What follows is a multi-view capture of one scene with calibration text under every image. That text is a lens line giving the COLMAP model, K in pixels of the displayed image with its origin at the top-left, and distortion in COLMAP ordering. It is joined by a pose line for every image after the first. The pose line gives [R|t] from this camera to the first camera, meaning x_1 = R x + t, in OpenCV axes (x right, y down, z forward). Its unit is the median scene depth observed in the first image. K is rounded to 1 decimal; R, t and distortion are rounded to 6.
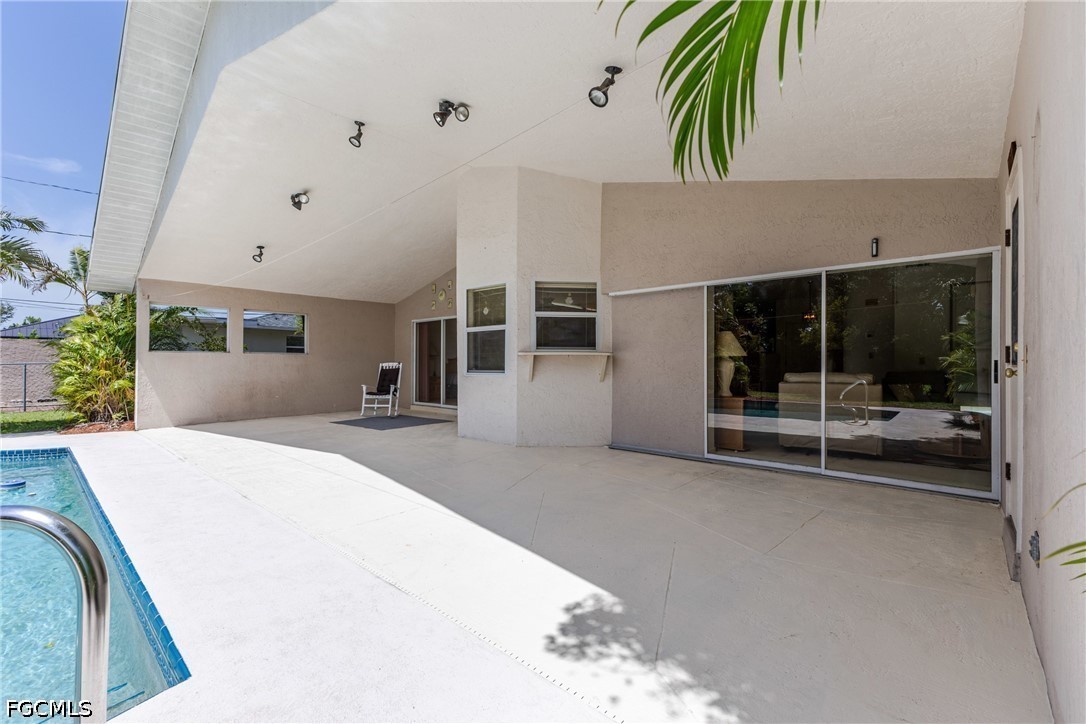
lens RADIAL K [[472.6, 0, 543.0], [0, 472.6, 362.0], [0, 0, 1]] dist [0.021098, -0.007715]
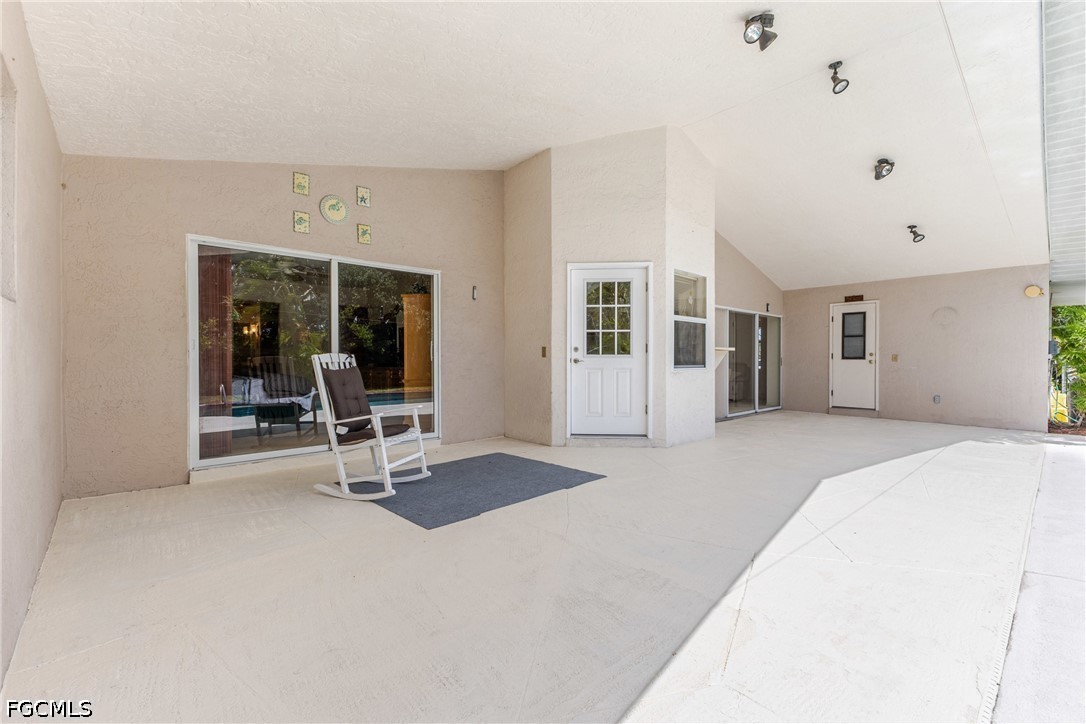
lens RADIAL K [[465.0, 0, 543.0], [0, 465.0, 362.0], [0, 0, 1]] dist [-0.001227, -0.000543]
pose [[0.123554, -0.018895, 0.992158, -1.008770], [-0.019302, 0.999584, 0.021440, -0.002536], [-0.992150, -0.021799, 0.123137, 1.130167]]
